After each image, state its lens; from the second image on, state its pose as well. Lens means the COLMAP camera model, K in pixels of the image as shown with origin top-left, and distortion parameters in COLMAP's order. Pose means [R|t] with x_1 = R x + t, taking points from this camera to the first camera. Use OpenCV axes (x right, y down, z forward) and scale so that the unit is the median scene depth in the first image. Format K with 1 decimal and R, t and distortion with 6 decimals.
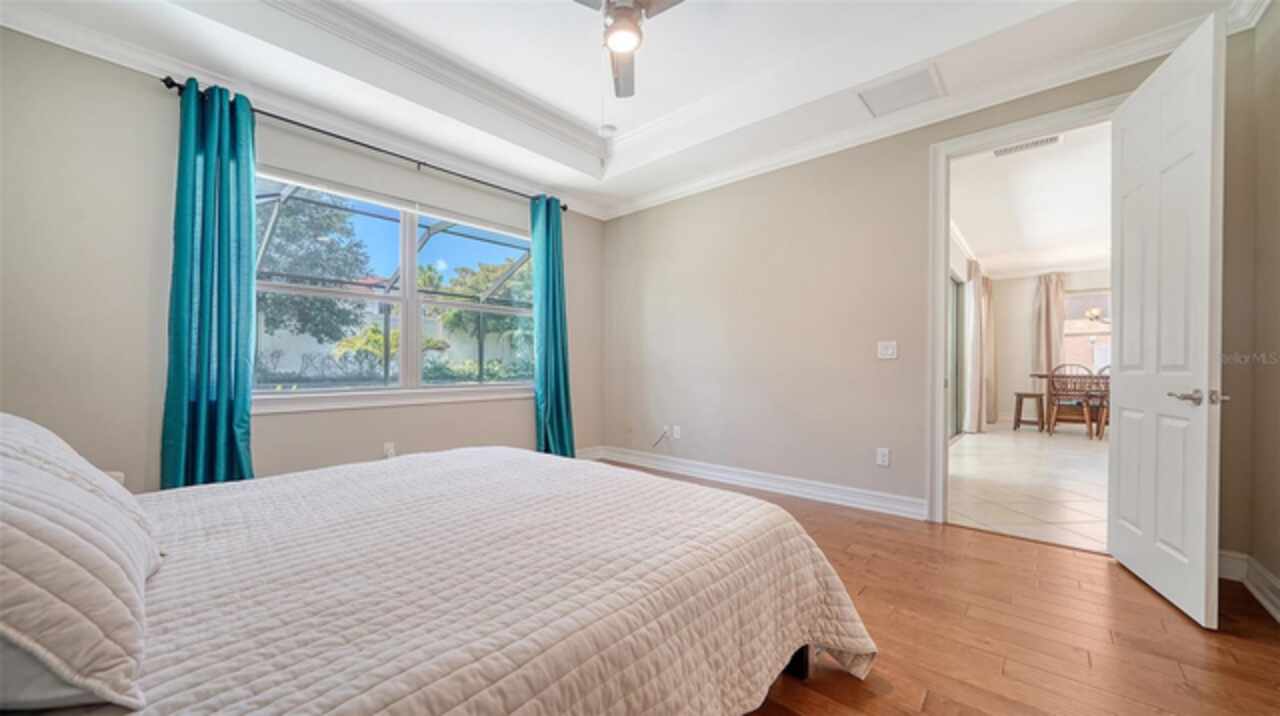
lens RADIAL K [[451.7, 0, 640.4], [0, 451.7, 361.4], [0, 0, 1]] dist [-0.010844, -0.000189]
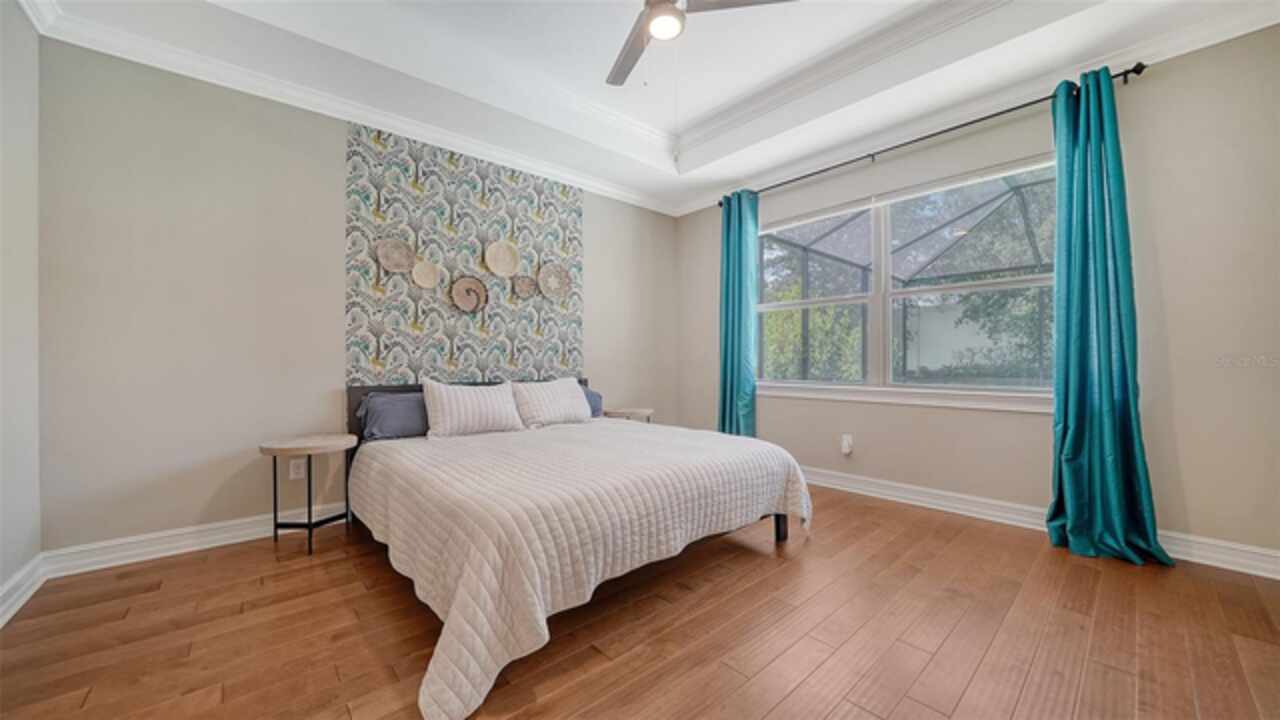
lens RADIAL K [[451.7, 0, 640.9], [0, 451.7, 360.4], [0, 0, 1]] dist [-0.010844, -0.000189]
pose [[-0.074134, -0.005954, -0.997230, 0.573542], [0.013683, 0.999882, -0.006987, 0.006137], [0.997154, -0.014163, -0.074044, 0.622131]]
